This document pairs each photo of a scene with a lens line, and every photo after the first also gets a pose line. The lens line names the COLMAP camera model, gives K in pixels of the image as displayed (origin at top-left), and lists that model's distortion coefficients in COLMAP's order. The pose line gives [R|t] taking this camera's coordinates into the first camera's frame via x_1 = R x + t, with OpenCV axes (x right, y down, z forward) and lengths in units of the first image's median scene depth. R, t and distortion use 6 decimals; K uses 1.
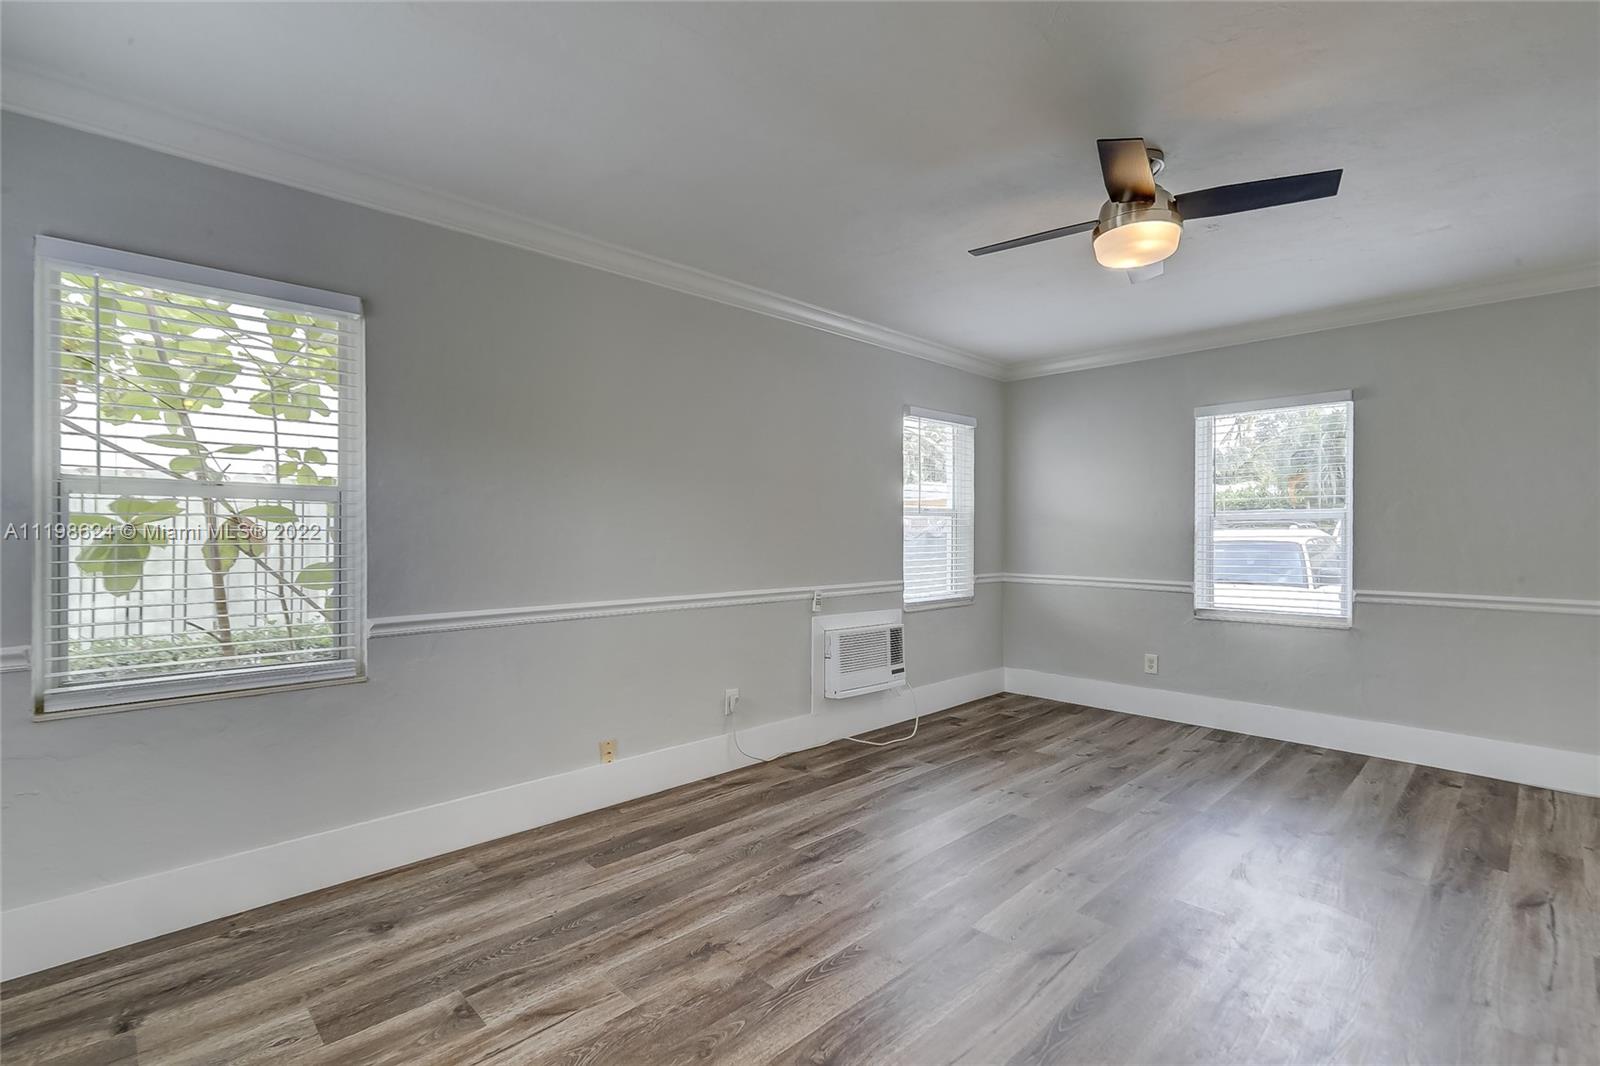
lens RADIAL K [[733.8, 0, 810.1], [0, 733.8, 531.0], [0, 0, 1]] dist [0.002423, 0.000962]
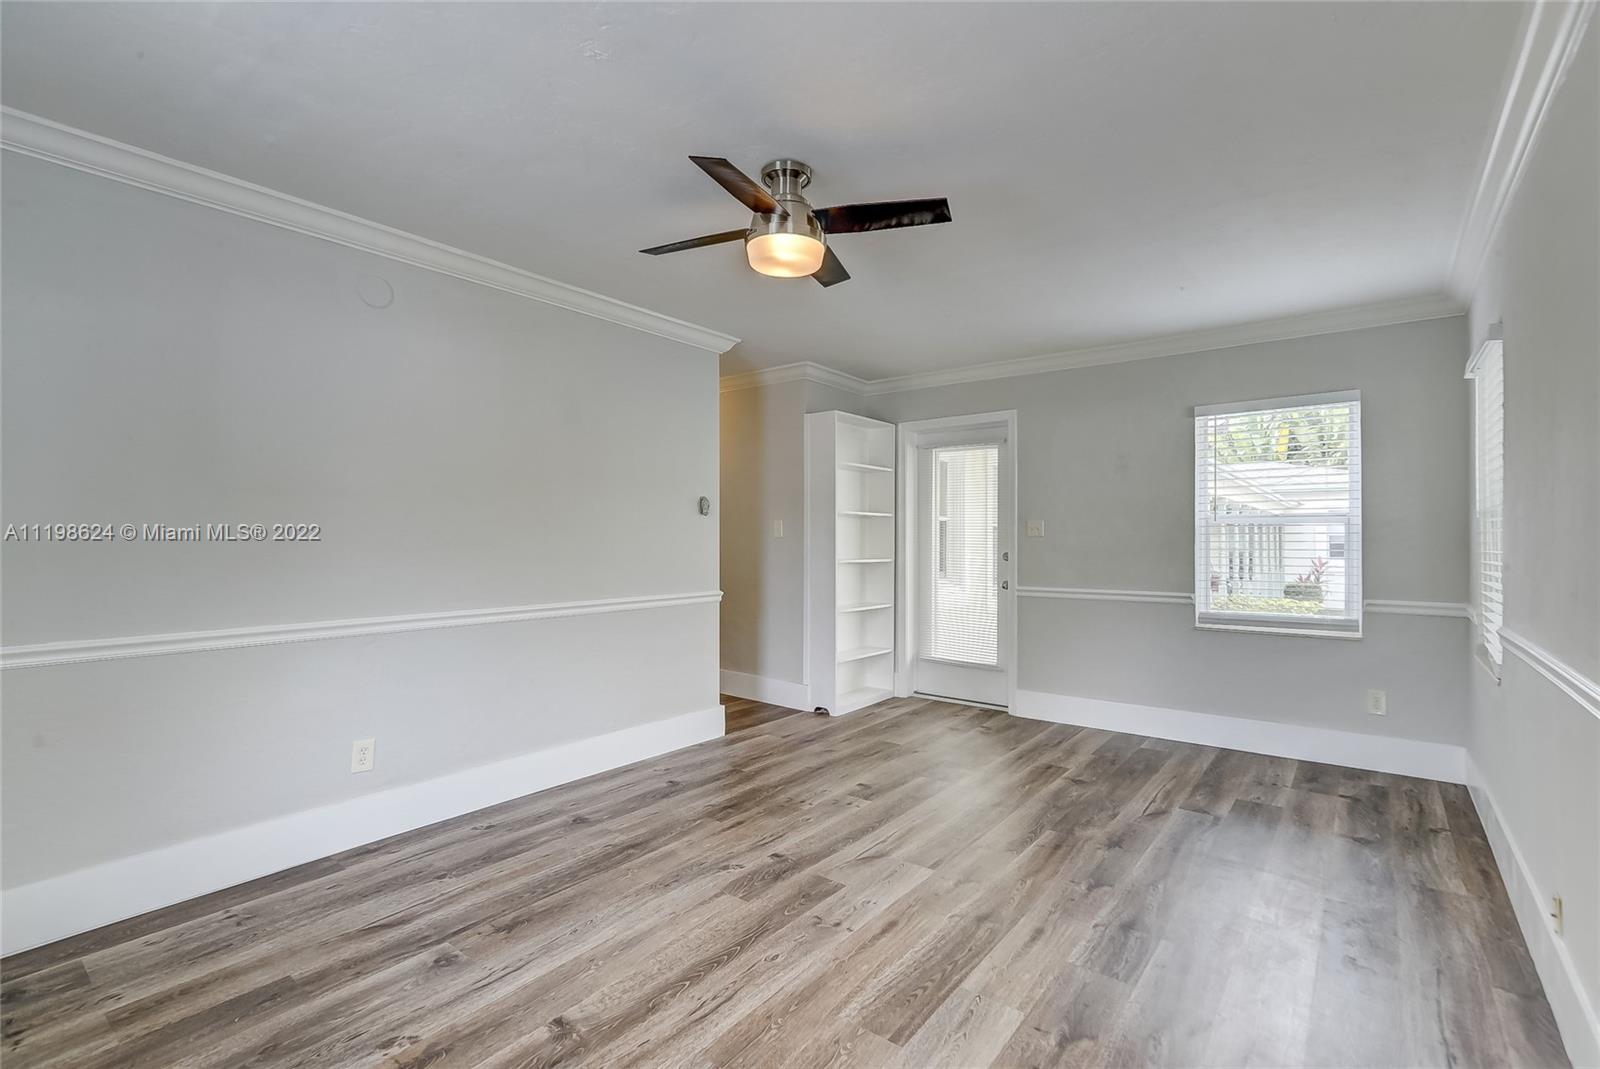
lens RADIAL K [[719.5, 0, 794.6], [0, 719.5, 533.1], [0, 0, 1]] dist [0.000570, 0.000333]
pose [[-0.994275, -0.004161, -0.106766, 0.371235], [-0.003011, 0.999936, -0.010932, -0.003418], [0.106804, -0.010548, -0.994224, 1.384262]]
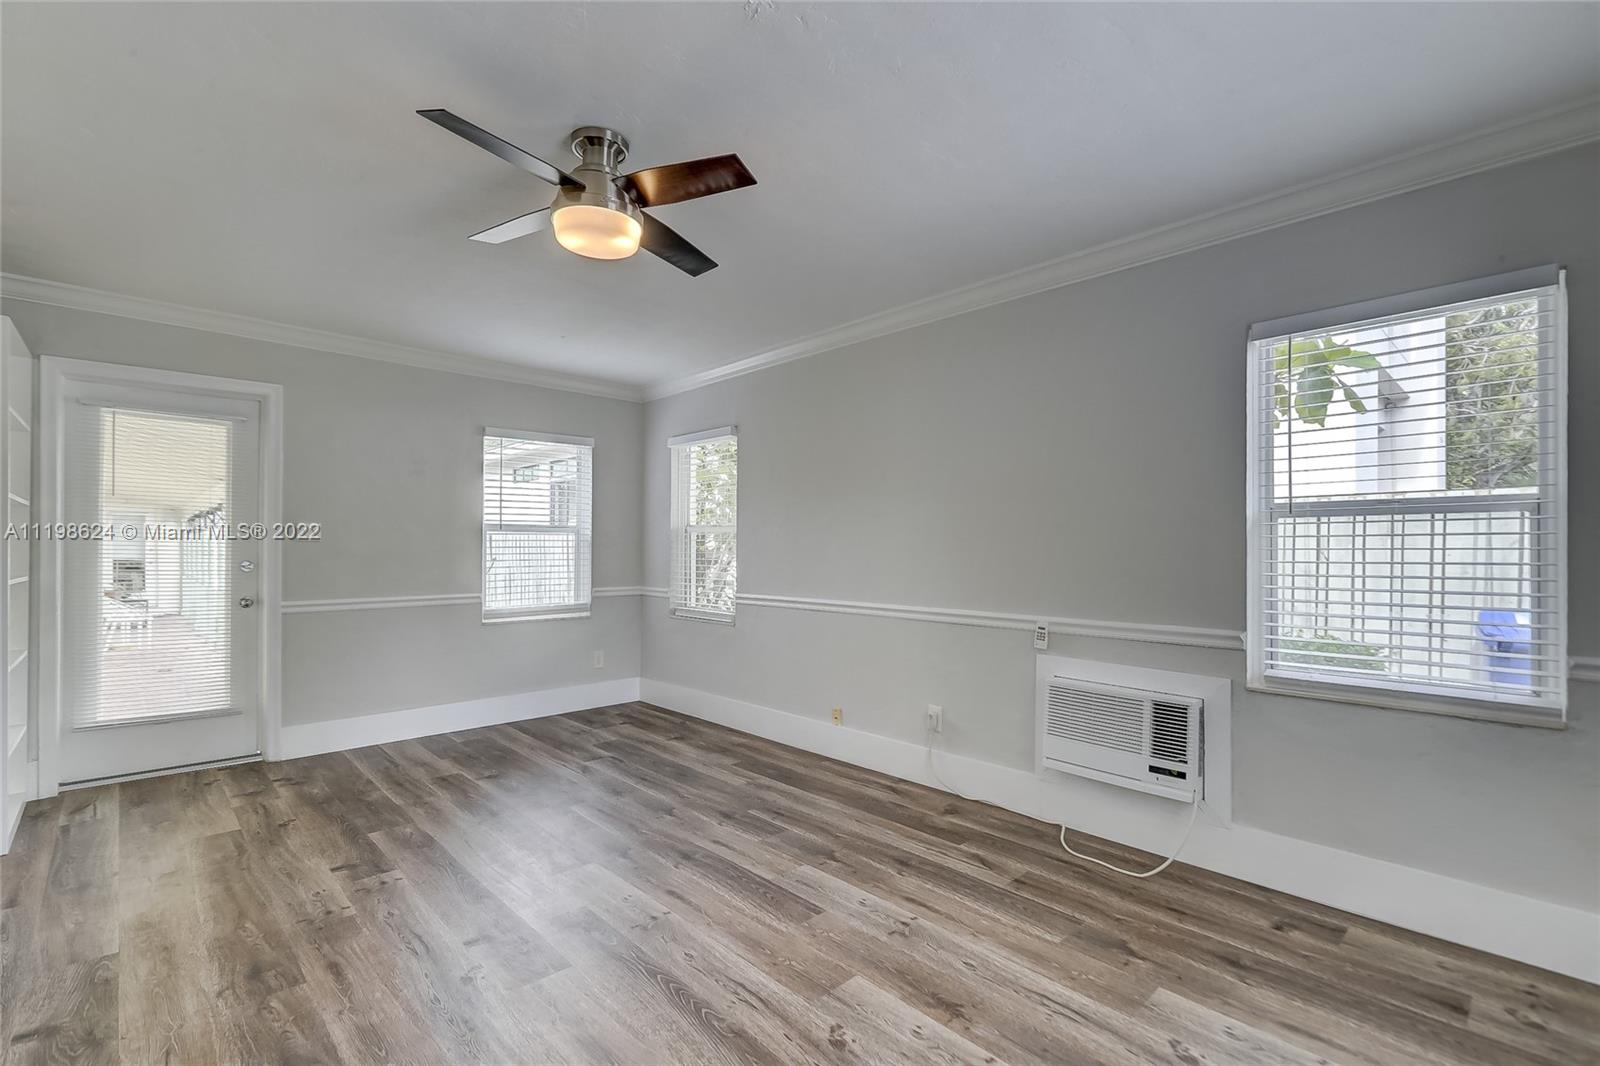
lens RADIAL K [[733.8, 0, 810.1], [0, 733.8, 531.0], [0, 0, 1]] dist [0.002423, 0.000962]
pose [[-0.026292, -0.025992, -0.999316, 0.947166], [0.001240, 0.999660, -0.026034, 0.003342], [0.999654, -0.001923, -0.026251, 0.899399]]
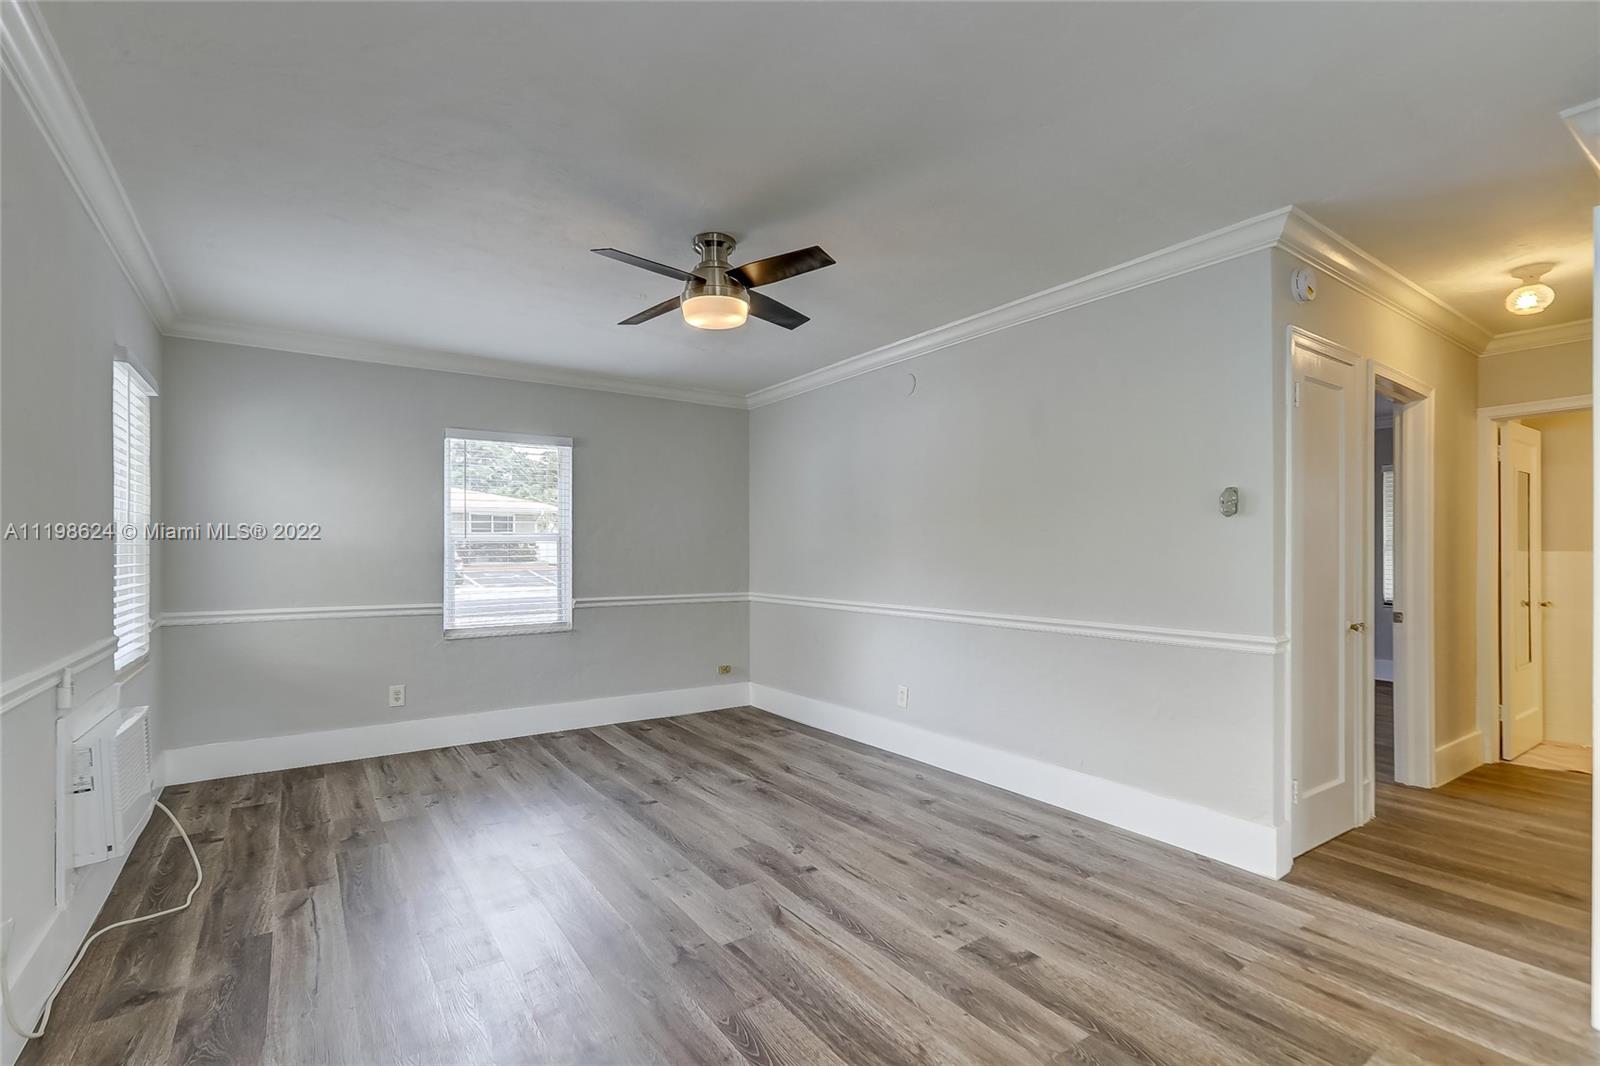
lens RADIAL K [[730.7, 0, 810.8], [0, 730.7, 552.1], [0, 0, 1]] dist [0.000012, -0.000245]
pose [[0.168245, -0.003669, 0.985738, -0.482860], [-0.001181, 0.999992, 0.003924, -0.005899], [-0.985744, -0.001825, 0.168240, 0.453370]]
